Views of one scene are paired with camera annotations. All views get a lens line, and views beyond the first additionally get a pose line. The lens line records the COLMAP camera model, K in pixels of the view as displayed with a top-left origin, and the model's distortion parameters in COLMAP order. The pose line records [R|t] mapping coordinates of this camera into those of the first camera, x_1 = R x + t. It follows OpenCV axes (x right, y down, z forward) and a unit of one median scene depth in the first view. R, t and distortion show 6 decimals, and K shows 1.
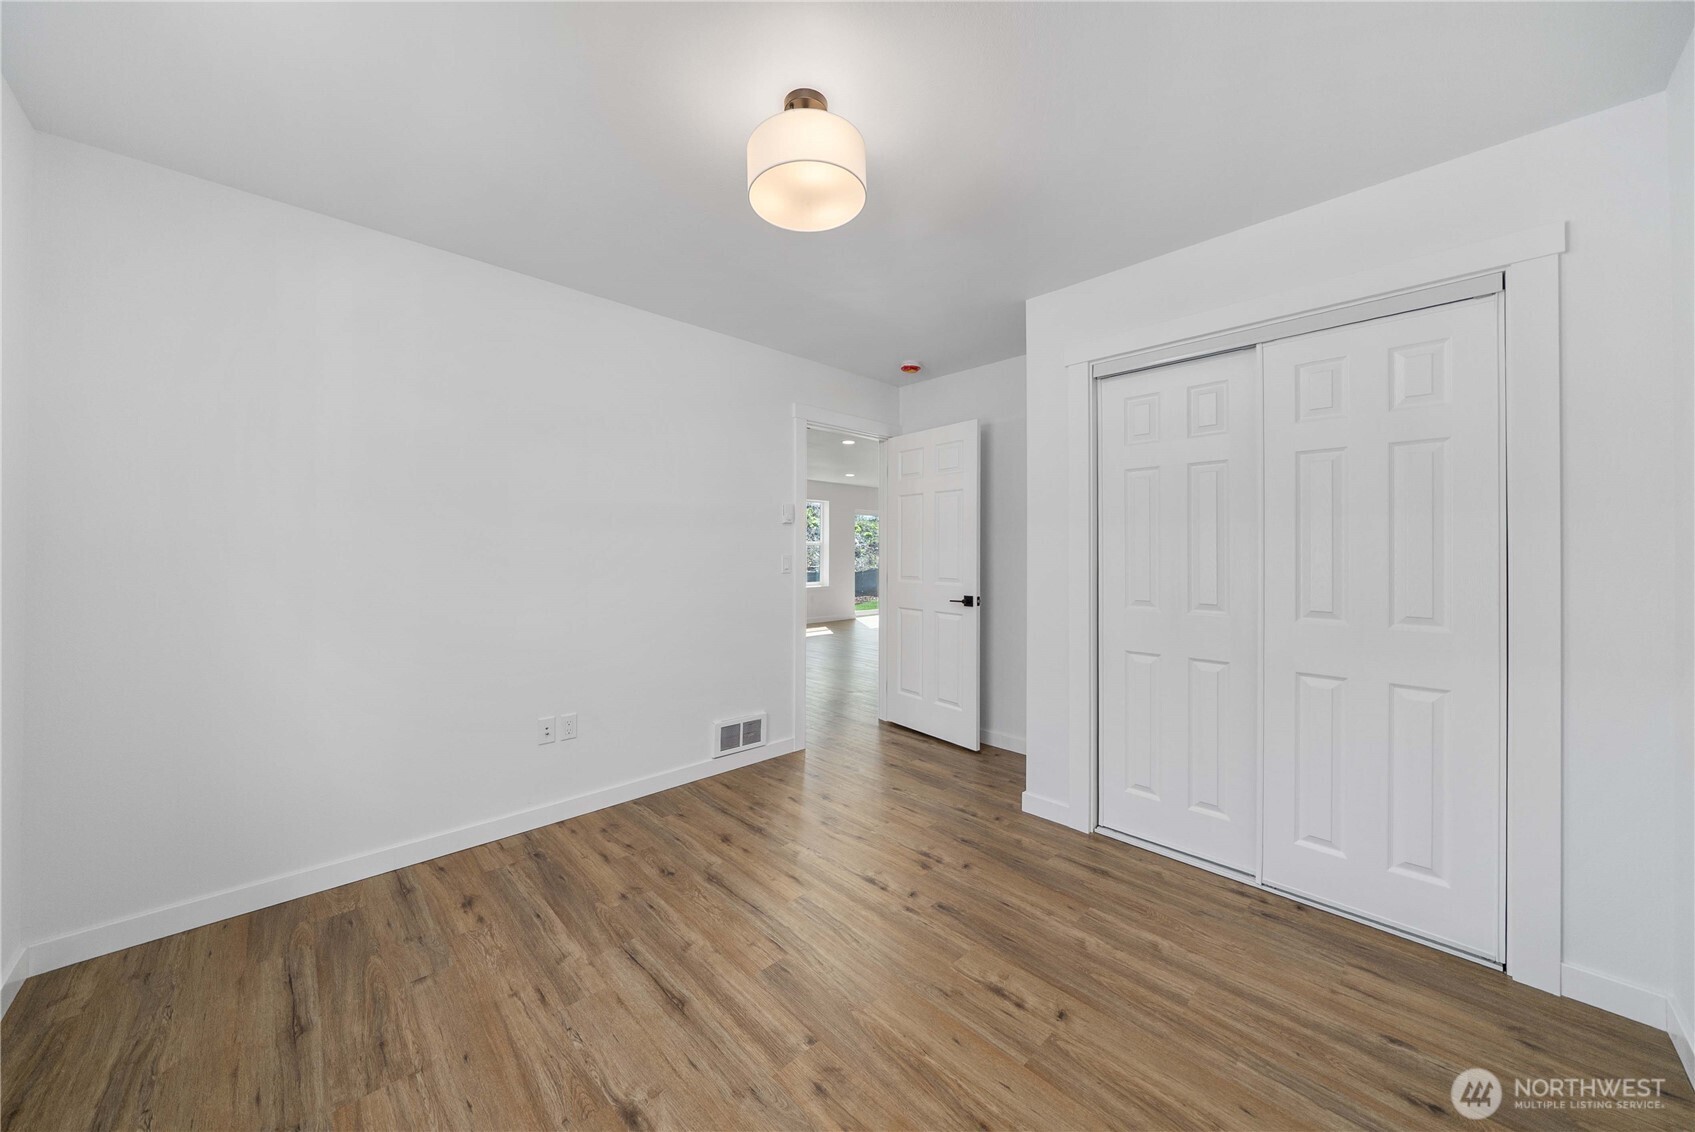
lens RADIAL K [[588.2, 0, 840.1], [0, 588.2, 562.8], [0, 0, 1]] dist [-0.006325, 0.000040]
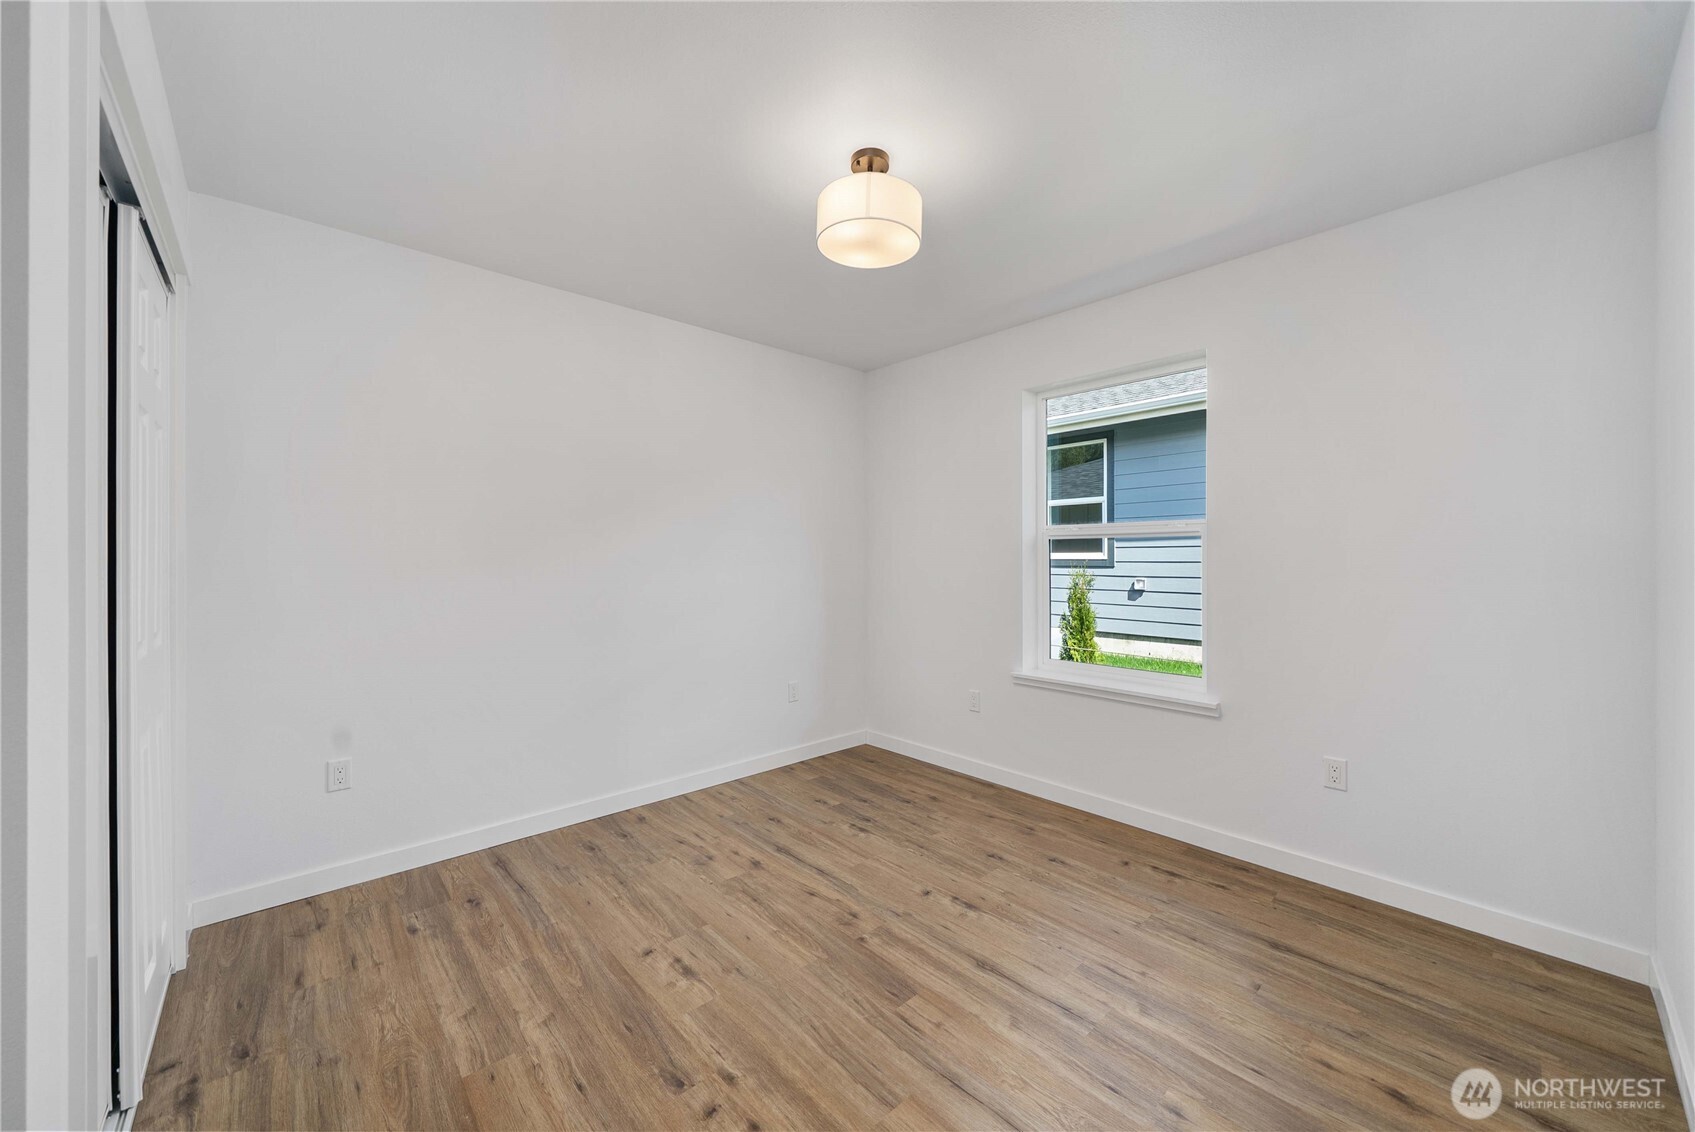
lens RADIAL K [[624.2, 0, 848.0], [0, 624.2, 559.0], [0, 0, 1]] dist [-0.002794, -0.000063]
pose [[-0.999745, -0.003892, 0.022255, -0.042085], [-0.003314, 0.999659, 0.025920, -0.043411], [-0.022348, 0.025839, -0.999416, 2.089725]]
